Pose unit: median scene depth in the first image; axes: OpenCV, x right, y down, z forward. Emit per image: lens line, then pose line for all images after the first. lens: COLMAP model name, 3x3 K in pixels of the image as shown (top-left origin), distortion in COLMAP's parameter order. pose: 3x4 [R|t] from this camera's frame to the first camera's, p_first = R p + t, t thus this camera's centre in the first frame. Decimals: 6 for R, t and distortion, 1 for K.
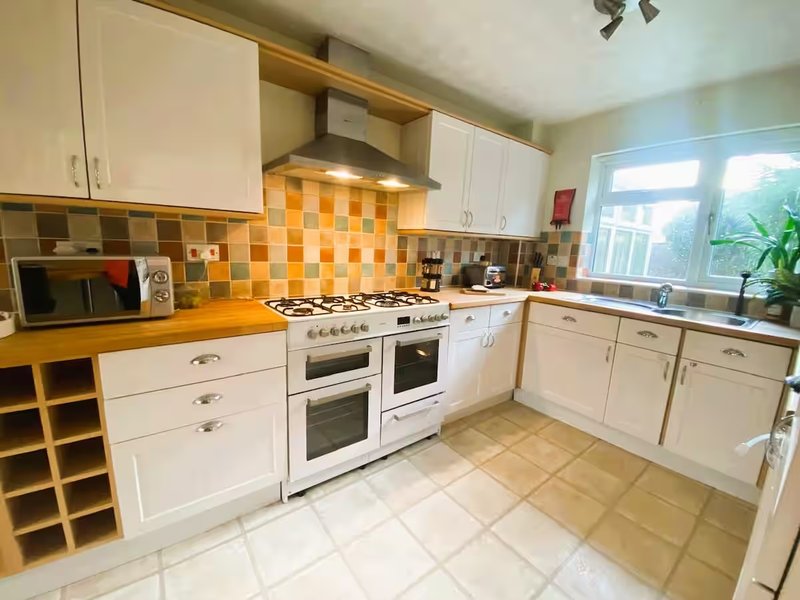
lens RADIAL K [[323.6, 0, 400.0], [0, 323.6, 300.0], [0, 0, 1]] dist [0.002013, -0.014473]
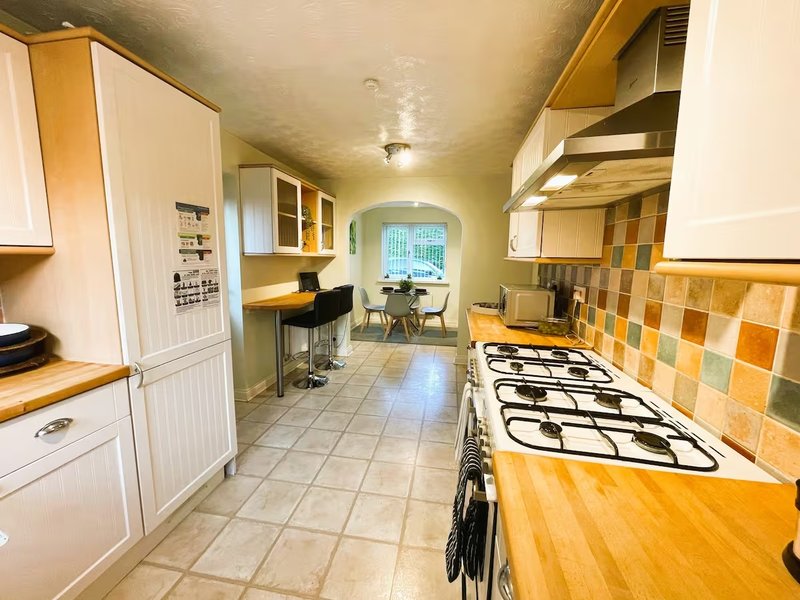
lens RADIAL K [[323.6, 0, 400.0], [0, 323.6, 300.0], [0, 0, 1]] dist [0.002013, -0.014473]
pose [[-0.738515, 0.030152, -0.673562, 0.515758], [-0.166446, 0.959927, 0.225468, -0.235888], [0.653369, 0.278623, -0.703902, 1.199675]]
